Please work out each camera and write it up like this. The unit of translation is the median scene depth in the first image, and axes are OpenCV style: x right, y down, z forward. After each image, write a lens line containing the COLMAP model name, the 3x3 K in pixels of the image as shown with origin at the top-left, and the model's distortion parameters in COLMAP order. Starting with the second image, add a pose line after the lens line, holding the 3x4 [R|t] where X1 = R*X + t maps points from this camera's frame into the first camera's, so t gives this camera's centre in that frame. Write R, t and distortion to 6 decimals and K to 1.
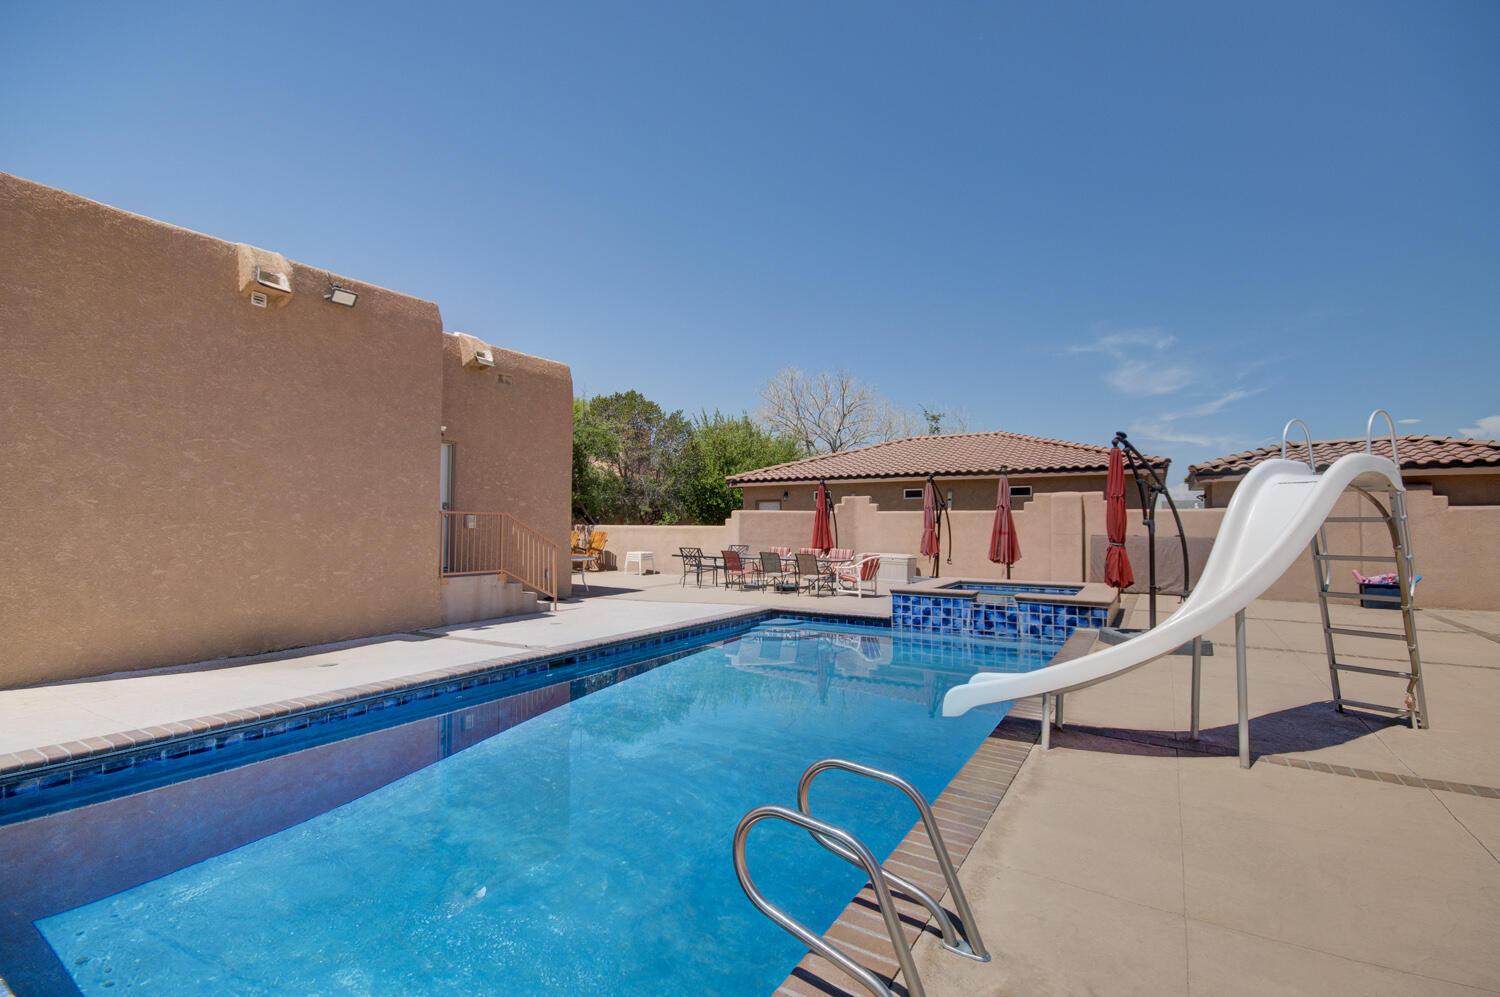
lens RADIAL K [[677.9, 0, 748.8], [0, 677.9, 505.4], [0, 0, 1]] dist [-0.001132, -0.000105]
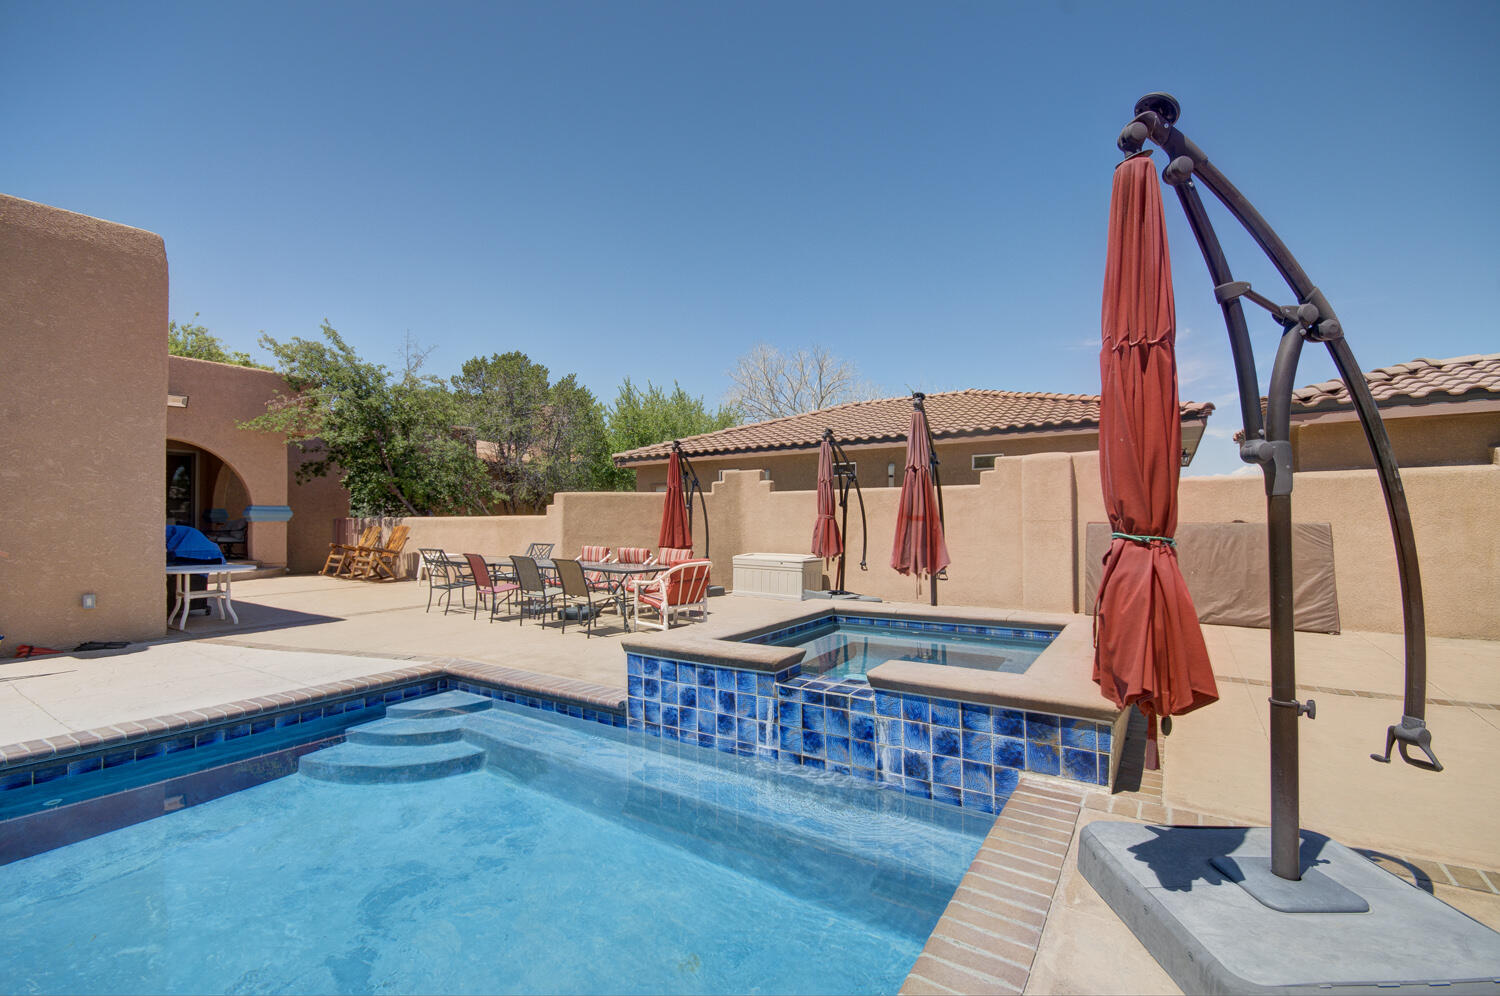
lens RADIAL K [[655.5, 0, 746.1], [0, 655.5, 508.8], [0, 0, 1]] dist [-0.000344, -0.000265]
pose [[0.999529, -0.011454, -0.028466, 0.316113], [0.011747, 0.999880, 0.010137, 0.032933], [0.028346, -0.010467, 0.999543, 0.590400]]
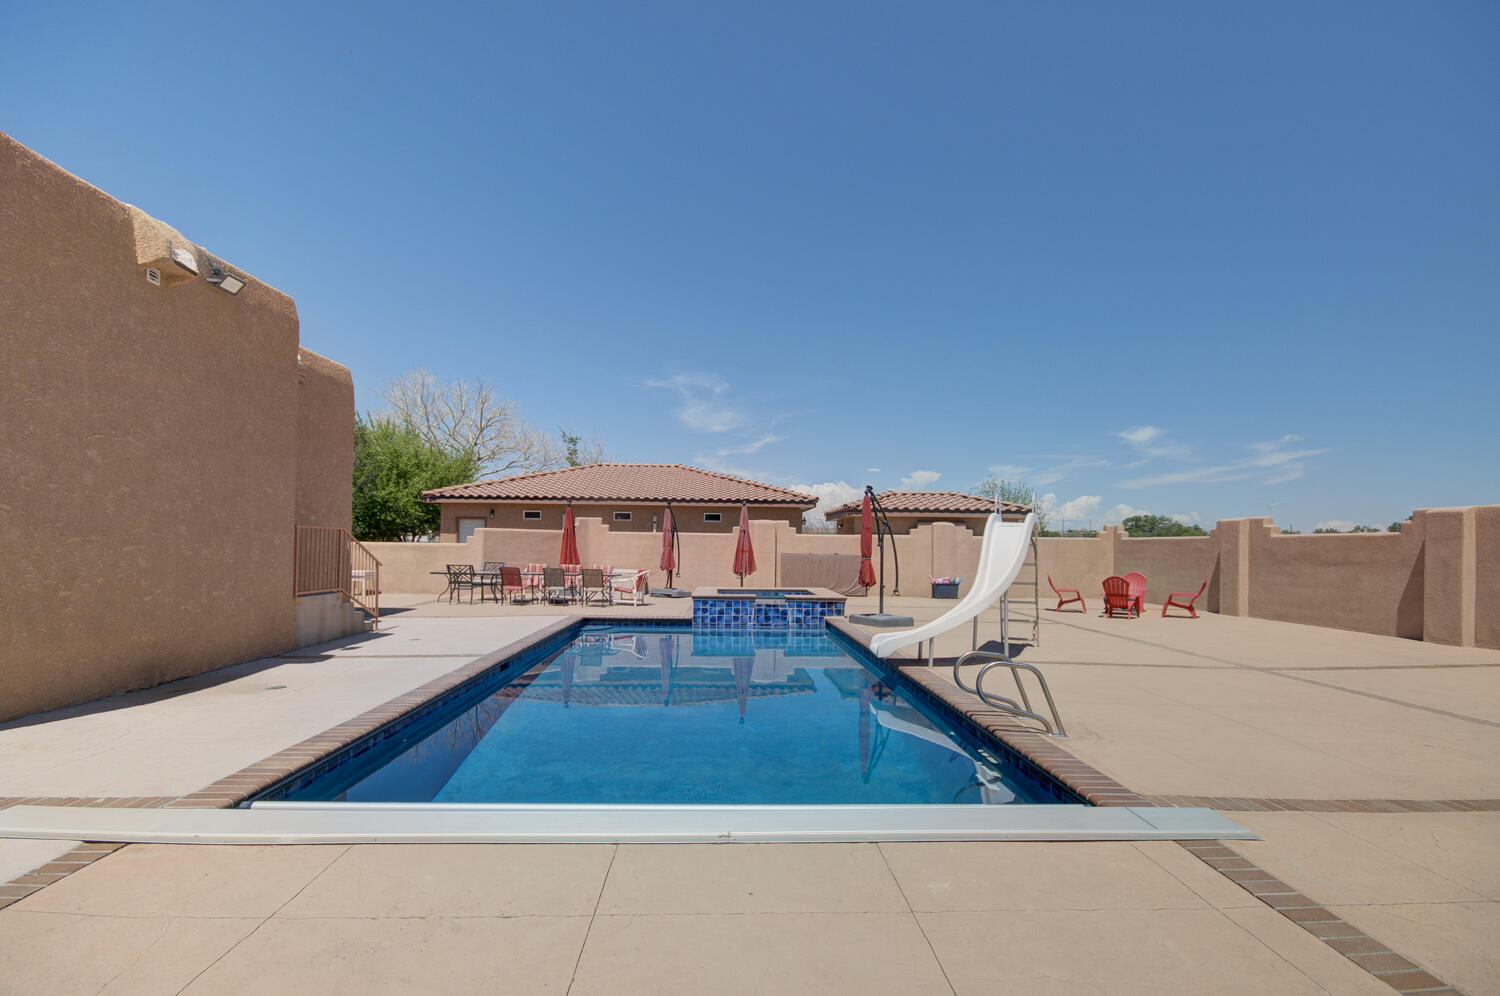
lens RADIAL K [[683.7, 0, 748.4], [0, 683.7, 533.8], [0, 0, 1]] dist [-0.003276, 0.000086]
pose [[0.830535, 0.017862, 0.556681, -0.425547], [-0.025908, 0.999643, 0.006579, -0.001633], [-0.556364, -0.019886, 0.830701, -0.106777]]
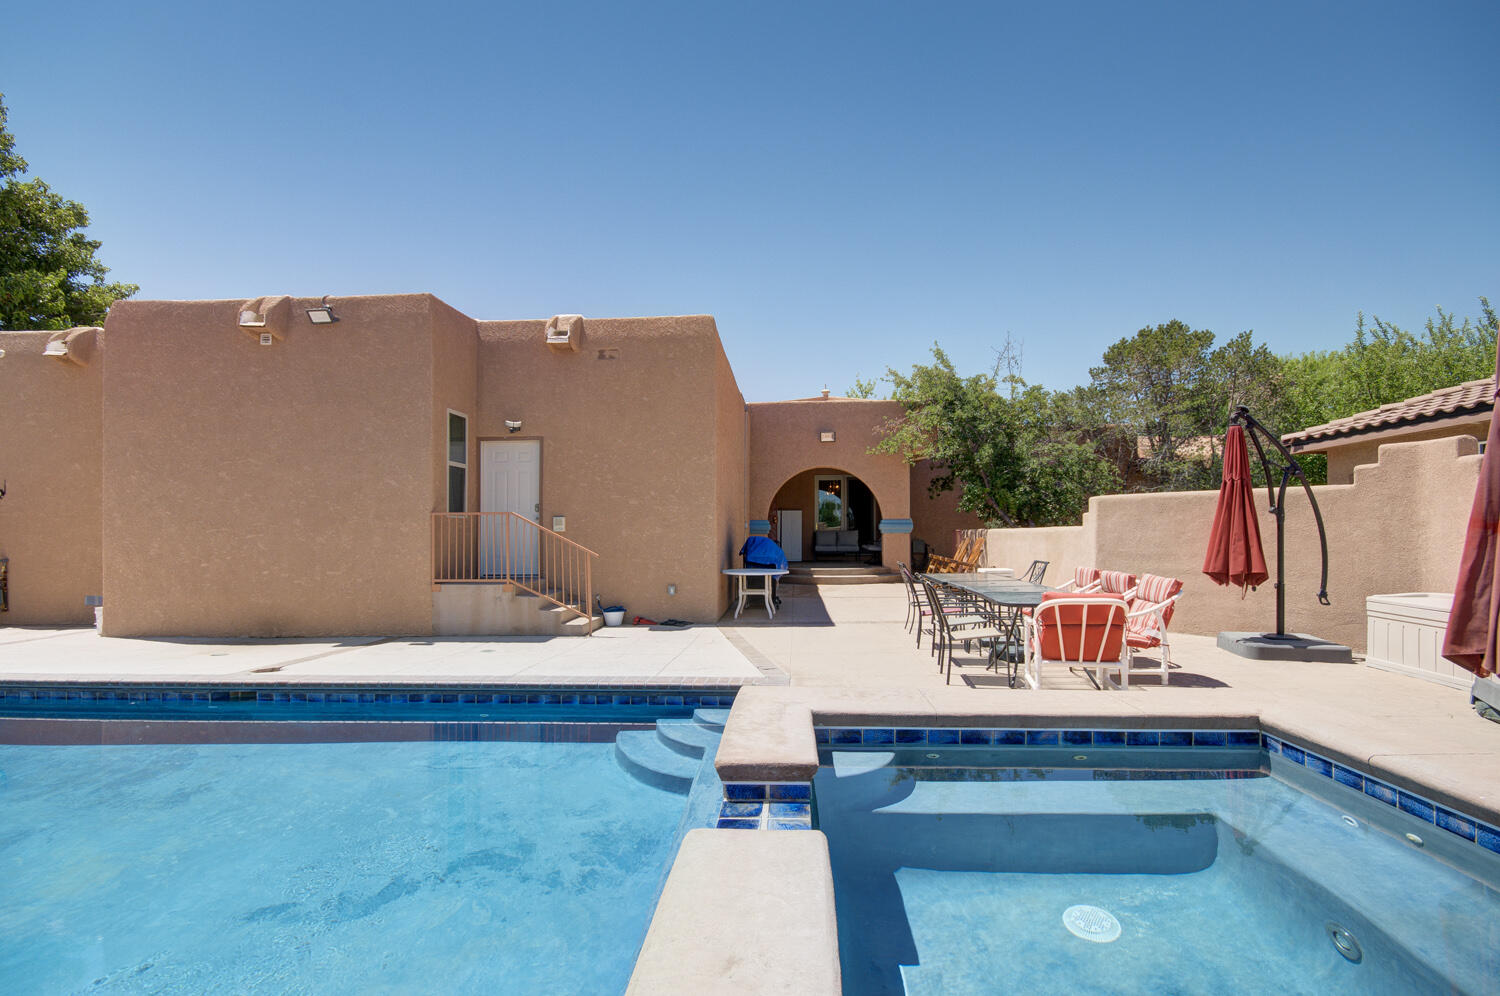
lens RADIAL K [[683.7, 0, 748.4], [0, 683.7, 533.8], [0, 0, 1]] dist [-0.003276, 0.000086]
pose [[0.477409, -0.009483, -0.878630, 0.540385], [0.031640, 0.999479, 0.006404, 0.041645], [0.878111, -0.030857, 0.477461, 0.862949]]
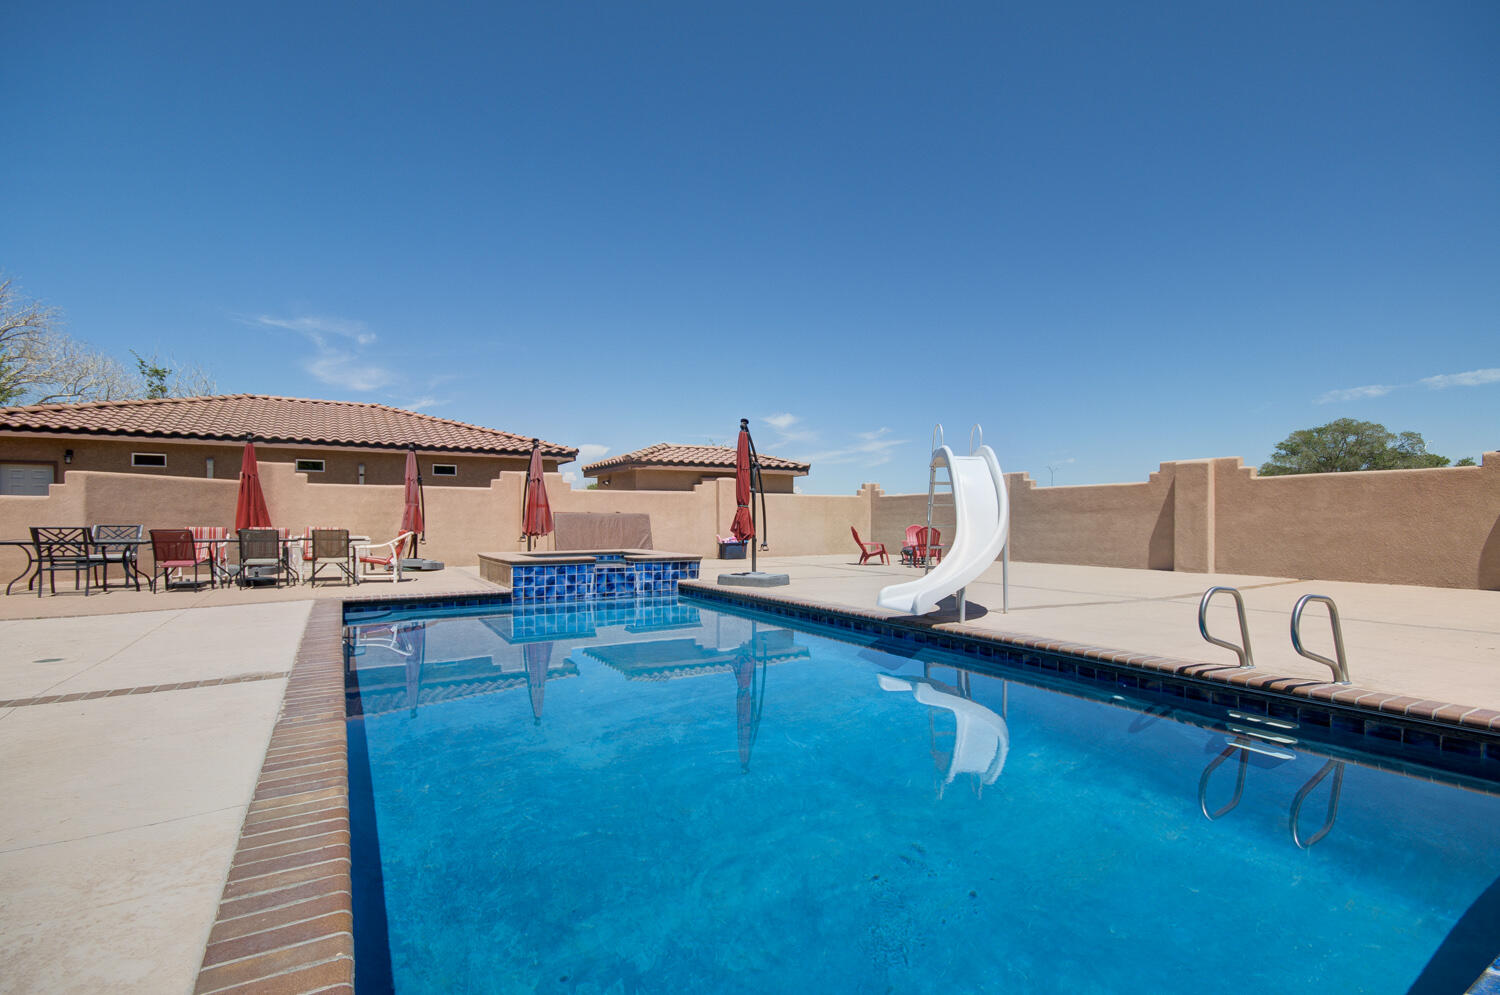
lens RADIAL K [[683.7, 0, 748.4], [0, 683.7, 533.3], [0, 0, 1]] dist [-0.003276, 0.000086]
pose [[0.469246, -0.019164, 0.882859, -0.470183], [-0.022007, 0.999200, 0.033387, 0.050280], [-0.882793, -0.035095, 0.468449, 0.300261]]
